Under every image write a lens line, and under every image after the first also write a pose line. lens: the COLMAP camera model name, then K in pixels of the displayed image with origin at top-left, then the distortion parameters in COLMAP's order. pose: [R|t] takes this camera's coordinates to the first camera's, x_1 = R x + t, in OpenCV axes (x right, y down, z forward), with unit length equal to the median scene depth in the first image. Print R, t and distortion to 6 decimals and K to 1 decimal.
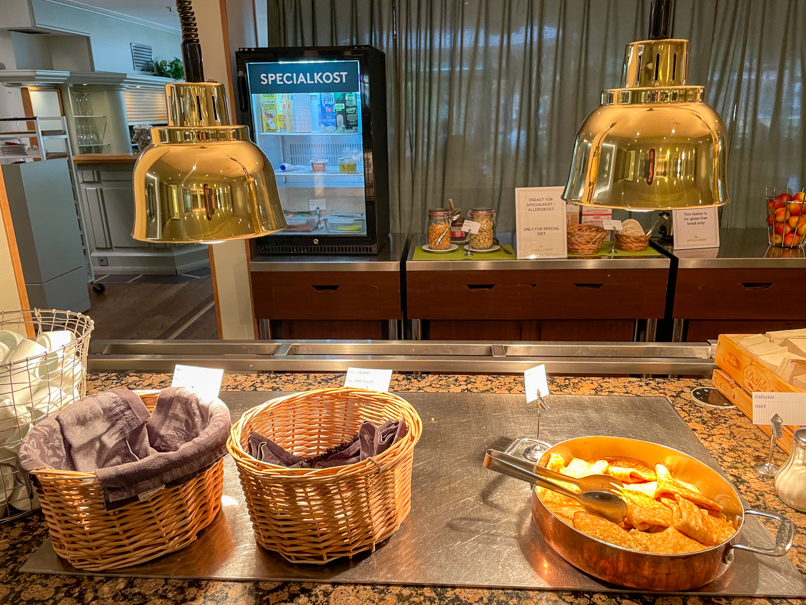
lens RADIAL K [[620.7, 0, 403.0], [0, 620.7, 302.5], [0, 0, 1]] dist [-0.071112, -0.000879]
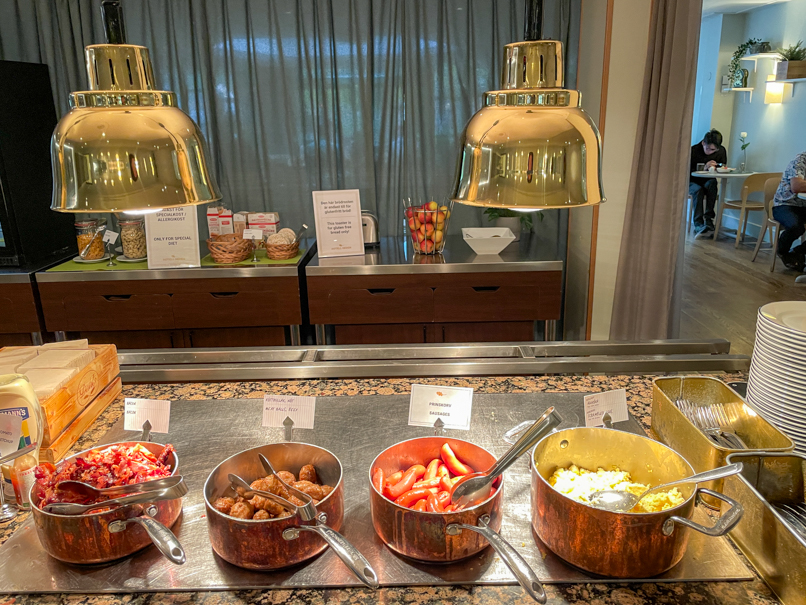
lens RADIAL K [[607.0, 0, 403.0], [0, 607.0, 302.5], [0, 0, 1]] dist [-0.000042, -0.001534]
pose [[0.999318, -0.020873, 0.030461, 0.282773], [0.021036, 0.999766, -0.005068, -0.001308], [-0.030348, 0.005705, 0.999523, 0.007460]]
